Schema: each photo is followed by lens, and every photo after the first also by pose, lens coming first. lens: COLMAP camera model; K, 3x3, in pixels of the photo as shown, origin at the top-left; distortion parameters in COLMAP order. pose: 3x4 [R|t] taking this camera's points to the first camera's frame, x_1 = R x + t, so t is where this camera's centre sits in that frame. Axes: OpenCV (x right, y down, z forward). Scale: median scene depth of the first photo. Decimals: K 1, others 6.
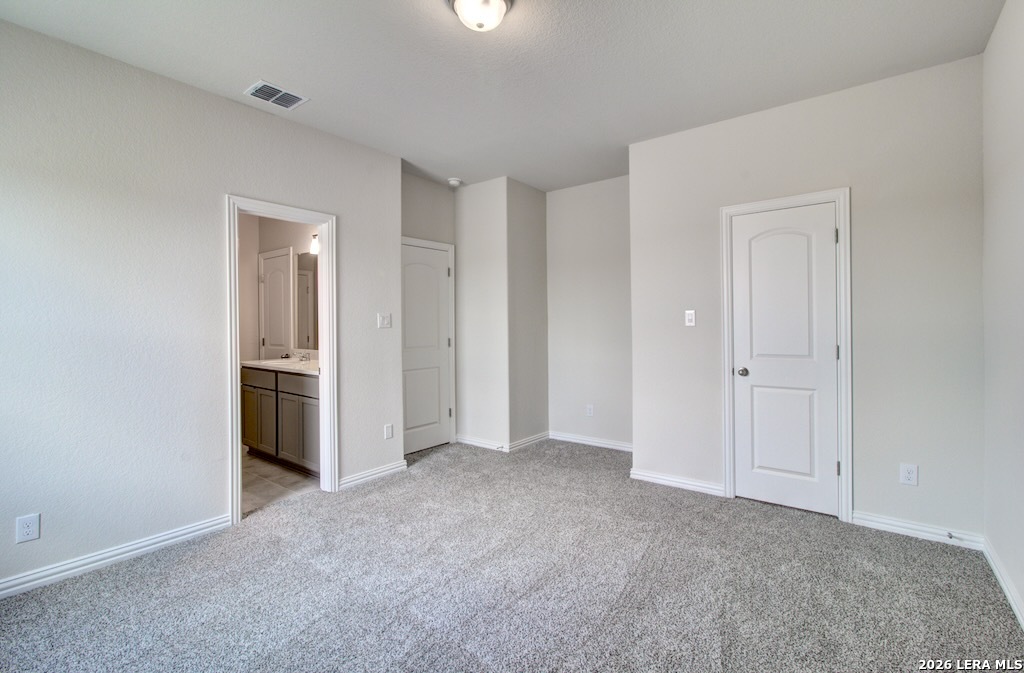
lens RADIAL K [[474.8, 0, 515.8], [0, 474.8, 321.7], [0, 0, 1]] dist [-0.000926, -0.000016]
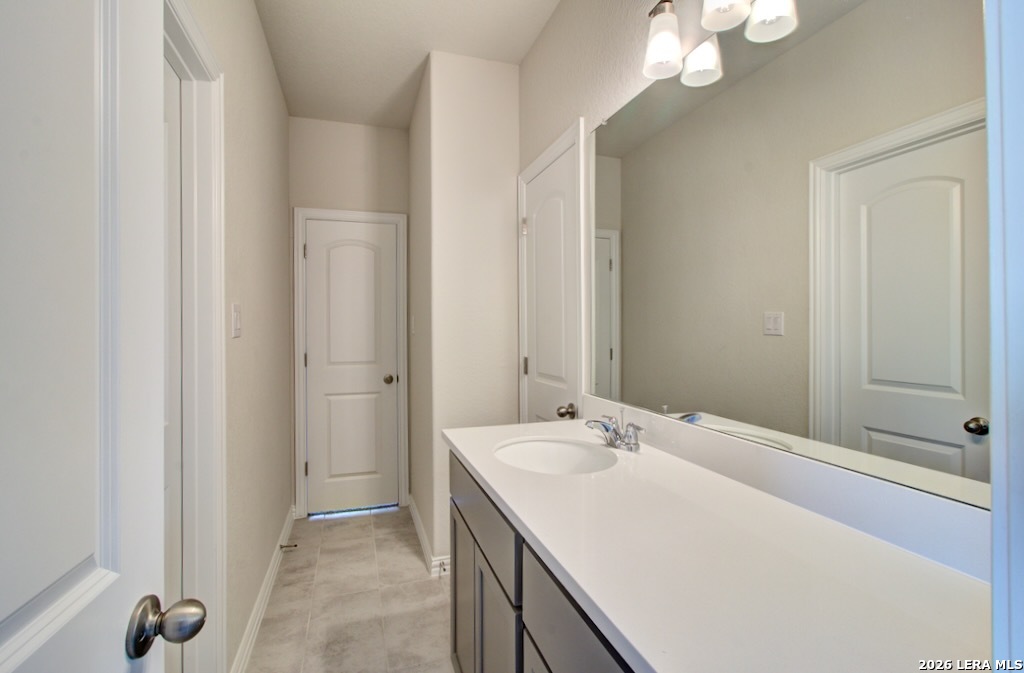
lens RADIAL K [[474.8, 0, 515.8], [0, 474.8, 321.7], [0, 0, 1]] dist [-0.000926, -0.000016]
pose [[0.829867, 0.005654, -0.557932, -0.302105], [-0.002678, 0.999978, 0.006149, -0.002713], [0.557955, -0.003609, 0.829864, 0.650548]]
